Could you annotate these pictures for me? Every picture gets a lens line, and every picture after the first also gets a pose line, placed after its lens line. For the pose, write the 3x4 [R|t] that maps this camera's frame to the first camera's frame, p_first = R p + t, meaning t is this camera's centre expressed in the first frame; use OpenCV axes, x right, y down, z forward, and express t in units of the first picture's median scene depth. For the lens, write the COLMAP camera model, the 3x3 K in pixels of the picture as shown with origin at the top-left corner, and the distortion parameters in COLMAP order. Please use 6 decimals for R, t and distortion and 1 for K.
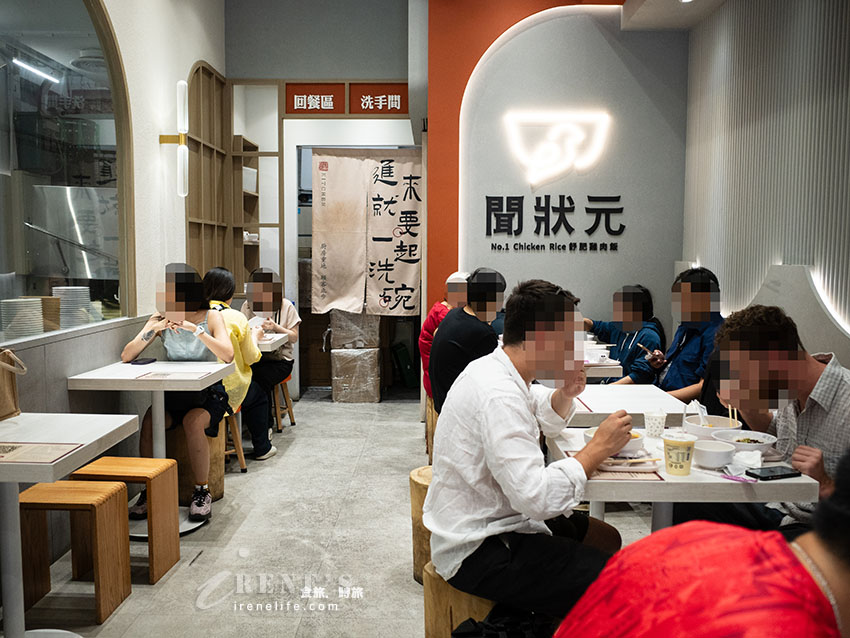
lens RADIAL K [[831.3, 0, 424.3], [0, 831.3, 318.8], [0, 0, 1]] dist [-0.001968, 0.000000]
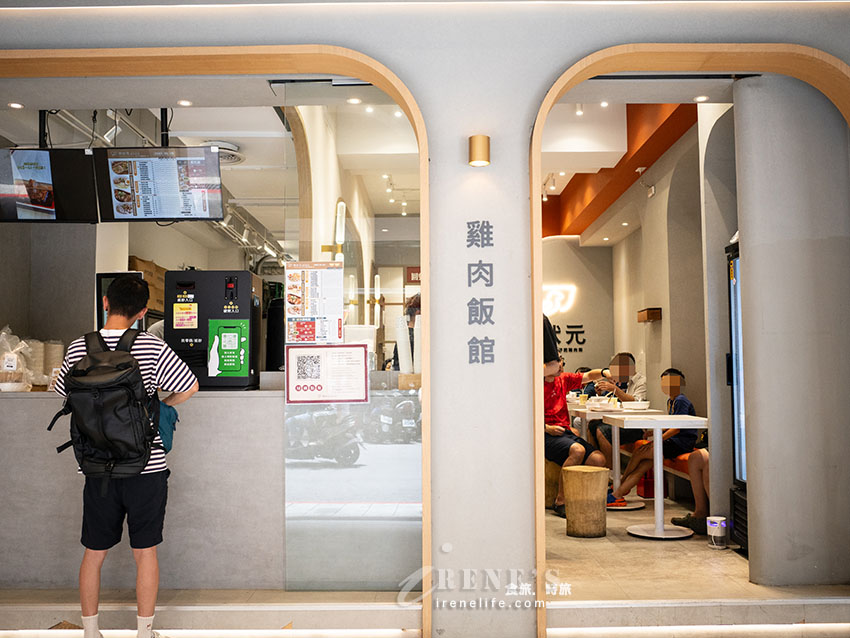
lens RADIAL K [[831.3, 0, 425.0], [0, 831.3, 320.3], [0, 0, 1]] dist [-0.001968, 0.000000]
pose [[0.999843, -0.013271, -0.011740, -0.129556], [0.011538, 0.990498, -0.137044, 0.117620], [0.013447, 0.136887, 0.990495, -1.041482]]
